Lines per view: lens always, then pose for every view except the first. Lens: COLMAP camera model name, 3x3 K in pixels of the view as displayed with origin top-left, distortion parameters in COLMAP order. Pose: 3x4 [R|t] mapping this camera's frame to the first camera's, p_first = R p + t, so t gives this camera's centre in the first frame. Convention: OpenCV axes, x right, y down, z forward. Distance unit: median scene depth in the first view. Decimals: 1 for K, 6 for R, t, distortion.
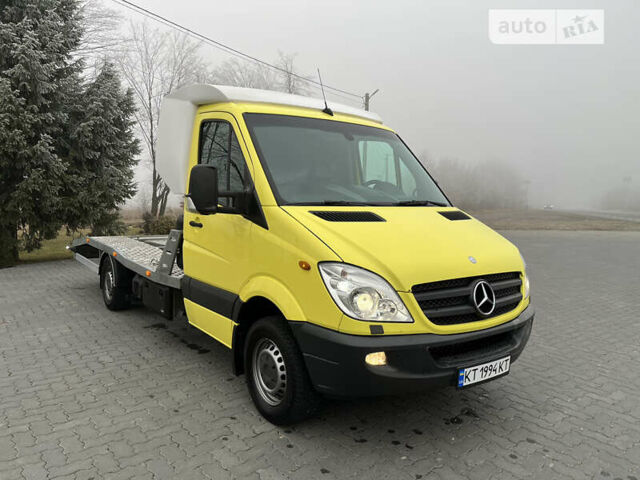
lens RADIAL K [[484.0, 0, 321.2], [0, 484.0, 238.5], [0, 0, 1]] dist [0.024976, -0.043289]
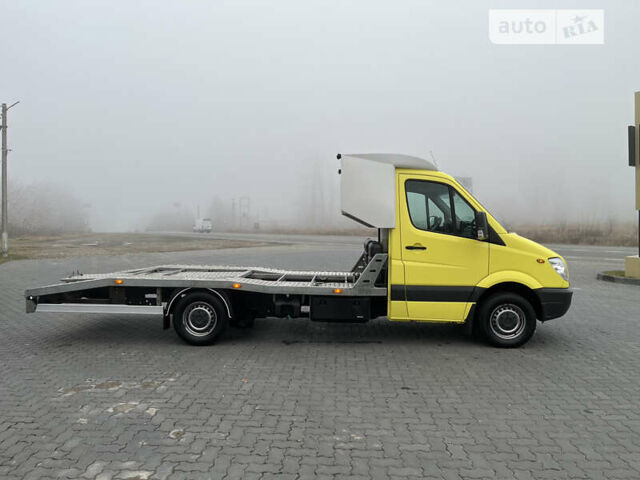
lens RADIAL K [[484.0, 0, 321.5], [0, 484.0, 241.9], [0, 0, 1]] dist [0.024976, -0.043289]
pose [[0.636040, -0.041986, 0.770513, -1.692787], [0.073266, 0.997294, -0.006136, -0.063597], [-0.768170, 0.060356, 0.637395, 0.274759]]
